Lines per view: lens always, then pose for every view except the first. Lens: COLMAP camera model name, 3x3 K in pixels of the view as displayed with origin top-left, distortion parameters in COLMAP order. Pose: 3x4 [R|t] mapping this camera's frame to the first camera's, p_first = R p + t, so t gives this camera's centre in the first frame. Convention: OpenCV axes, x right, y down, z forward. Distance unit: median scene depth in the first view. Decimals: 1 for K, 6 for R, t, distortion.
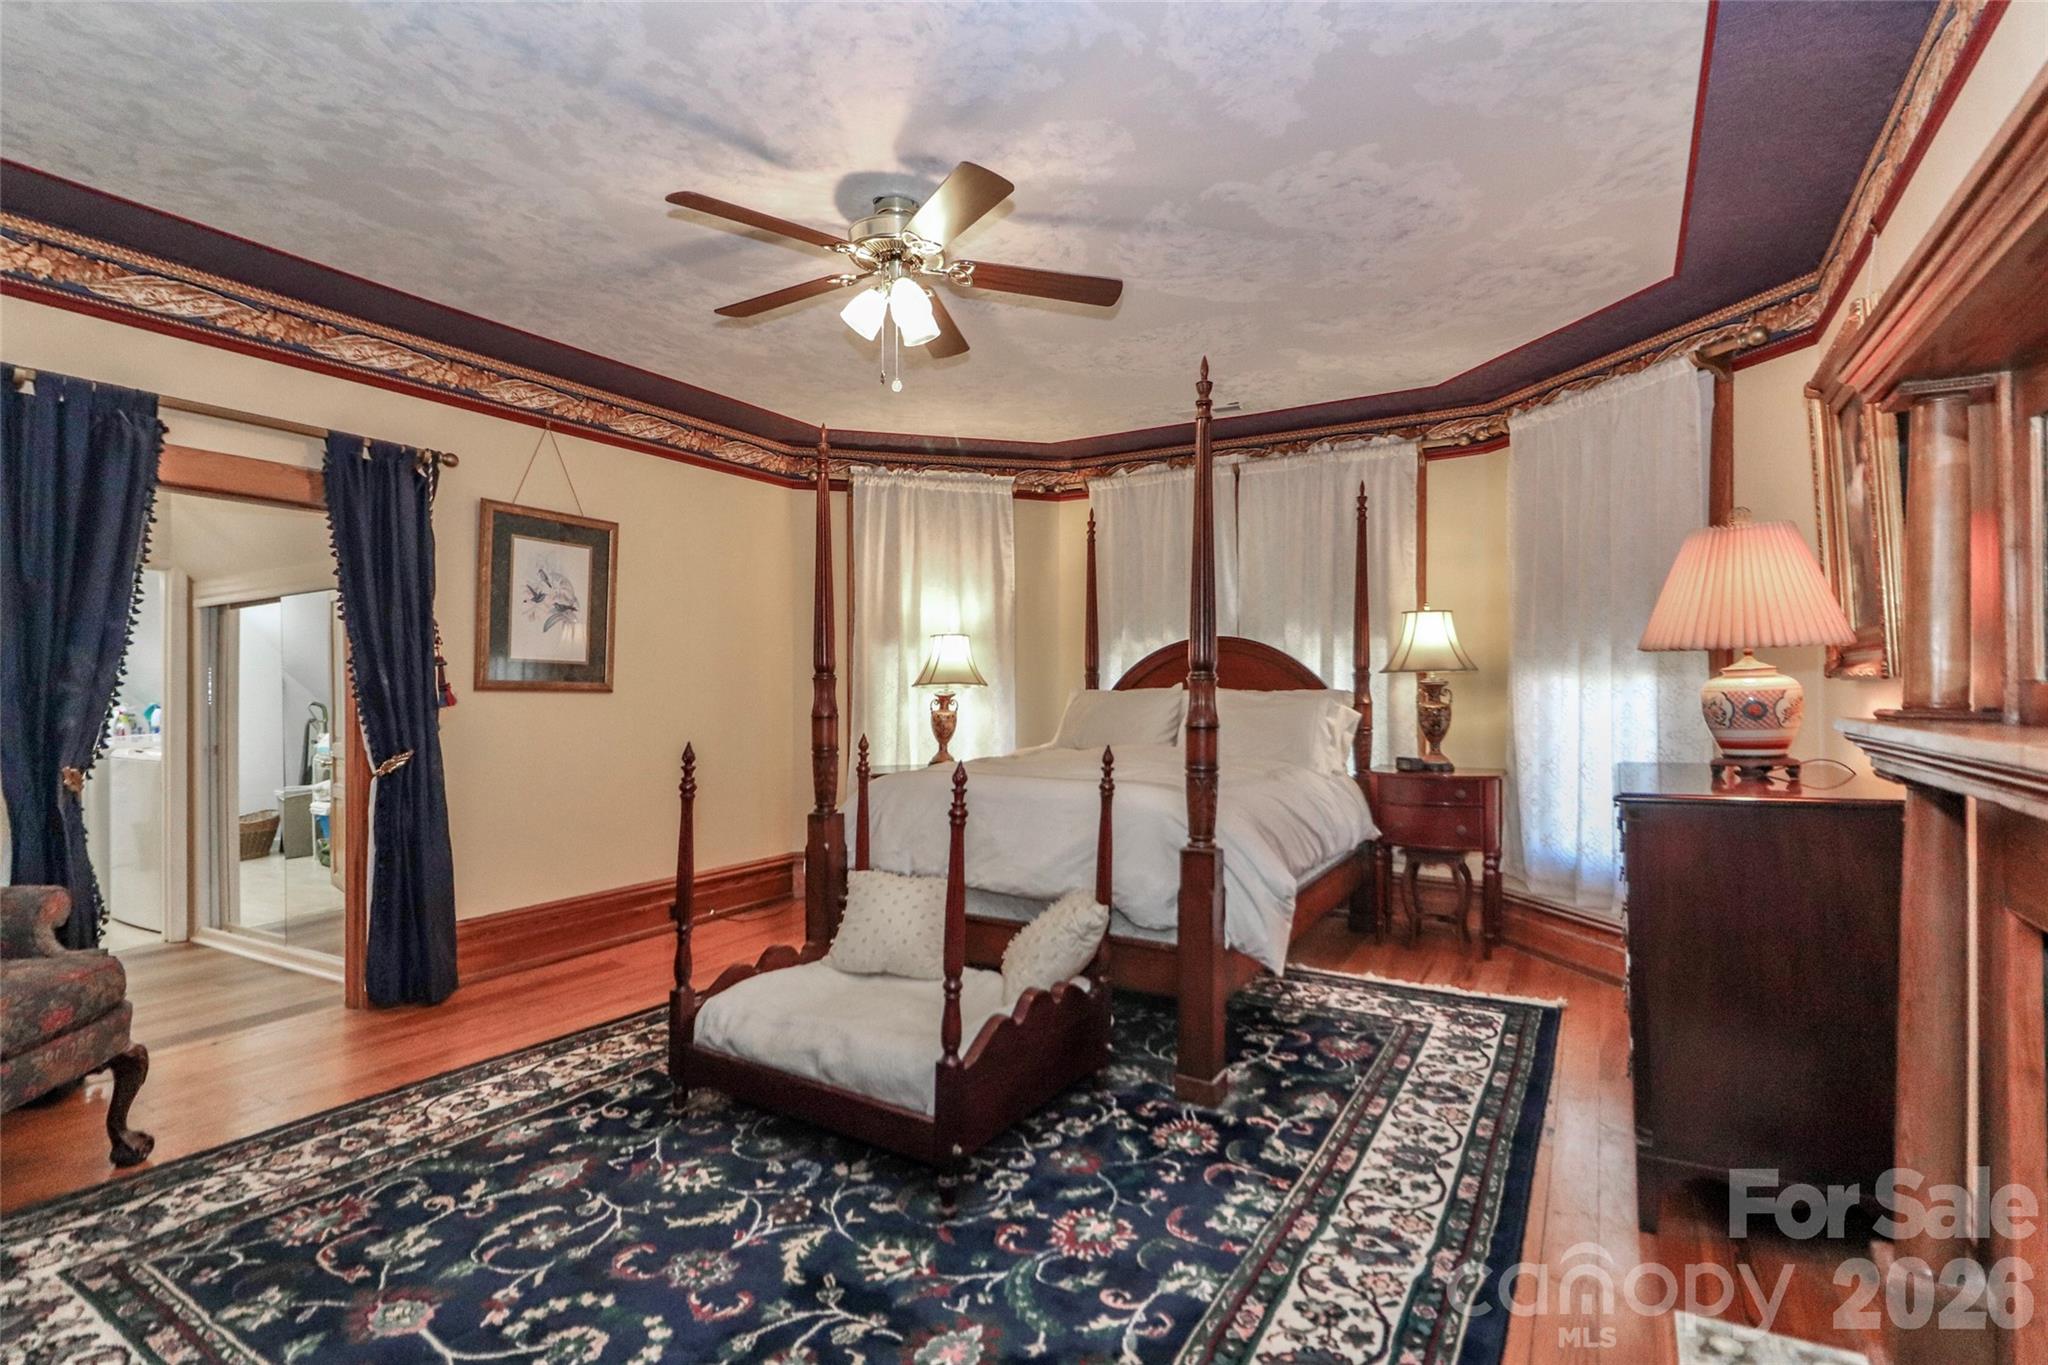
lens RADIAL K [[950.4, 0, 1041.2], [0, 950.4, 690.9], [0, 0, 1]] dist [0.019627, -0.000885]
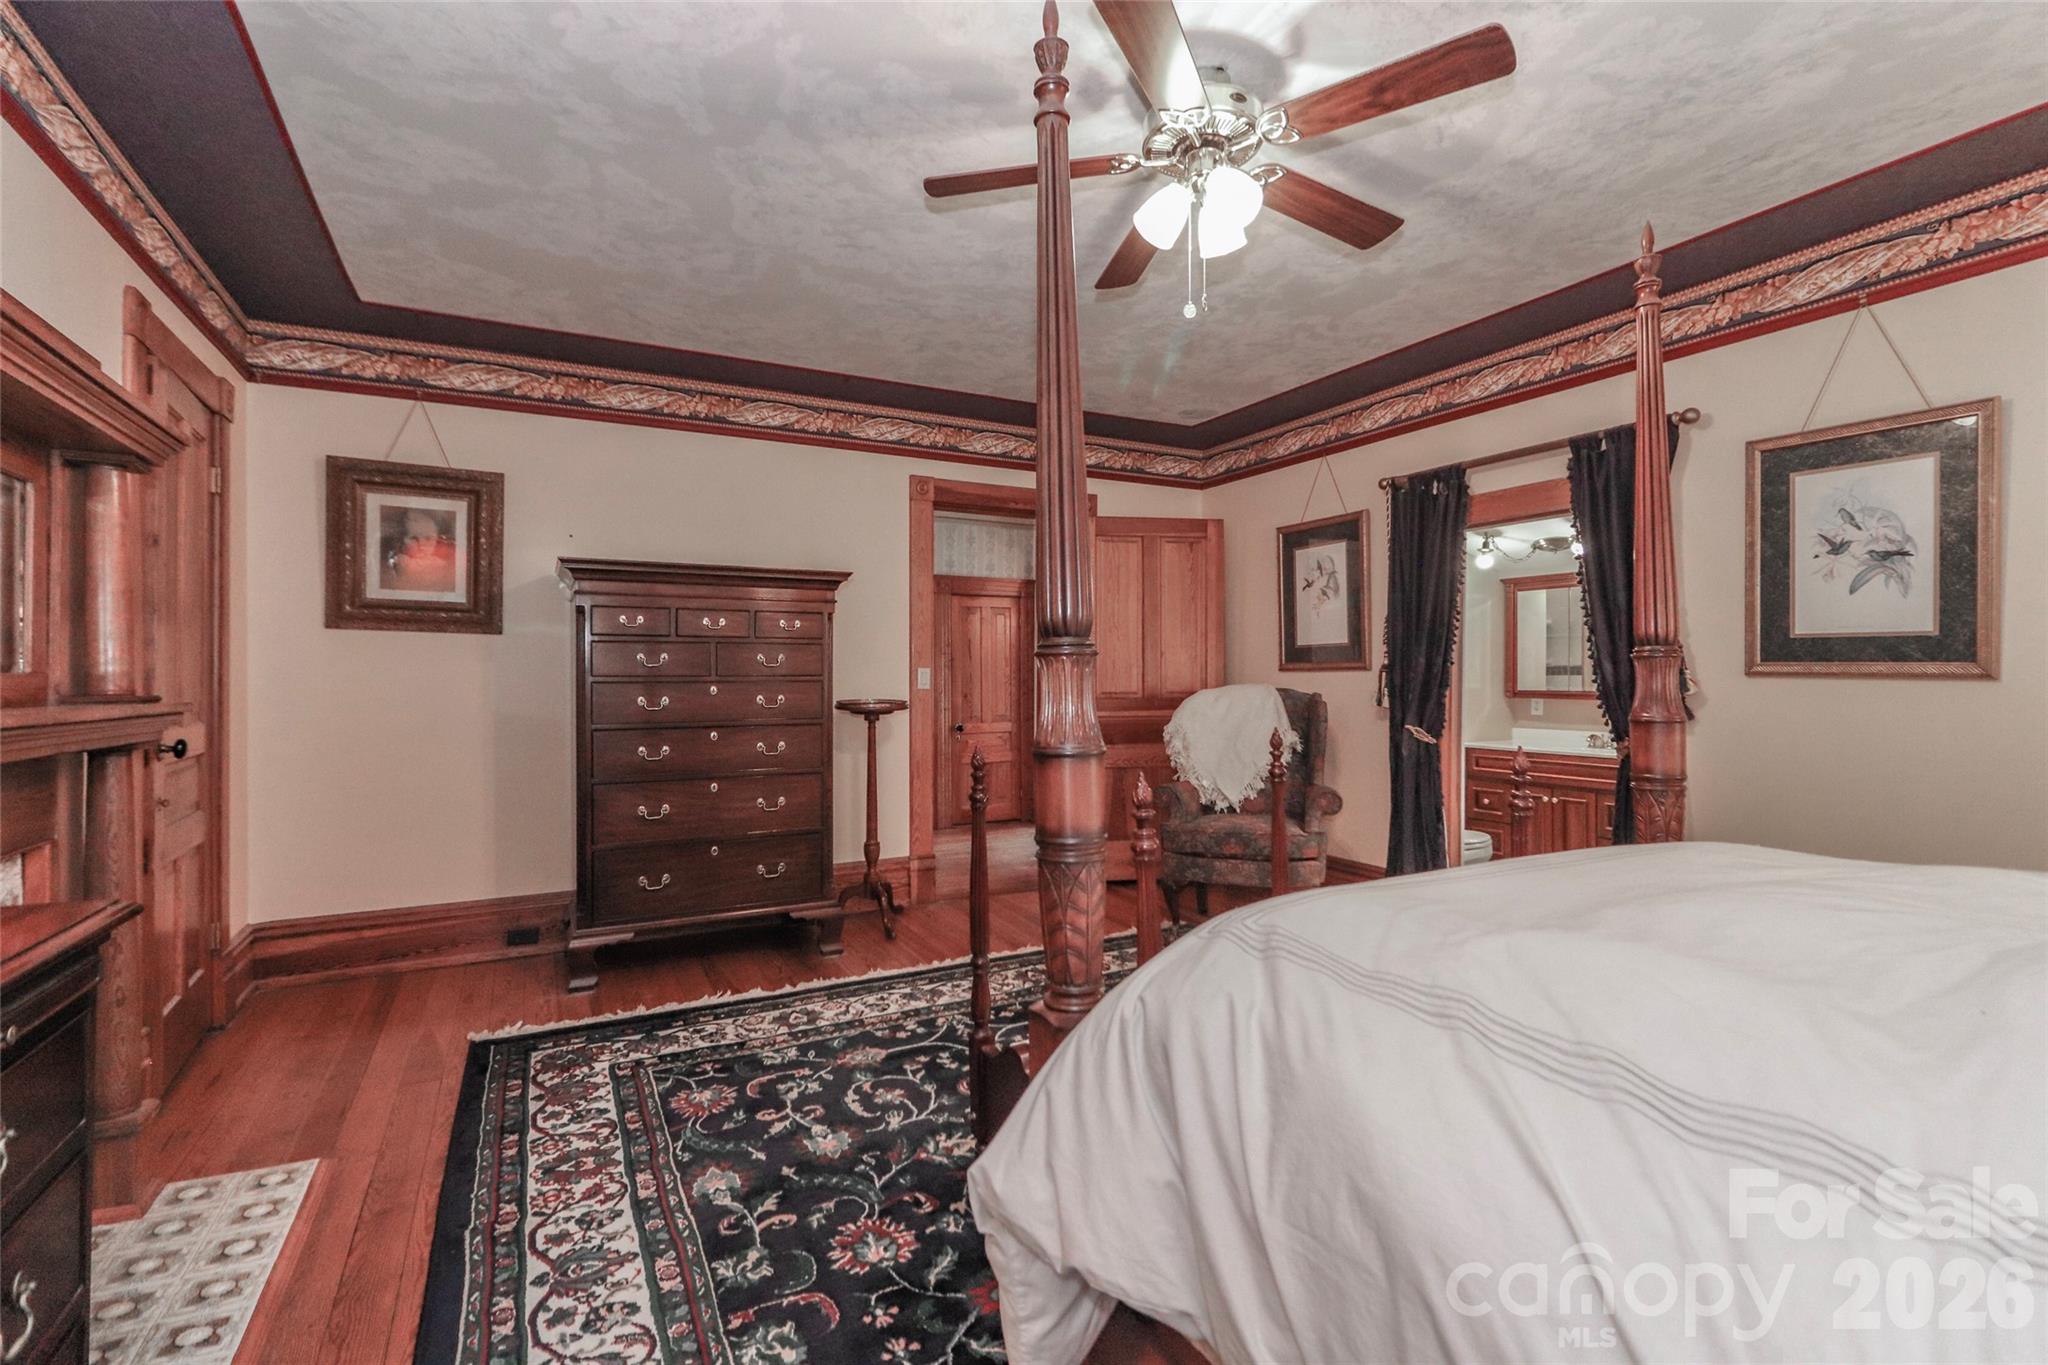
lens RADIAL K [[950.4, 0, 1029.8], [0, 950.4, 668.1], [0, 0, 1]] dist [0.019627, -0.000885]
pose [[-0.522212, -0.008065, -0.852778, 0.861639], [-0.000069, 0.999956, -0.009415, 0.000760], [0.852816, -0.004858, -0.522189, 1.786664]]
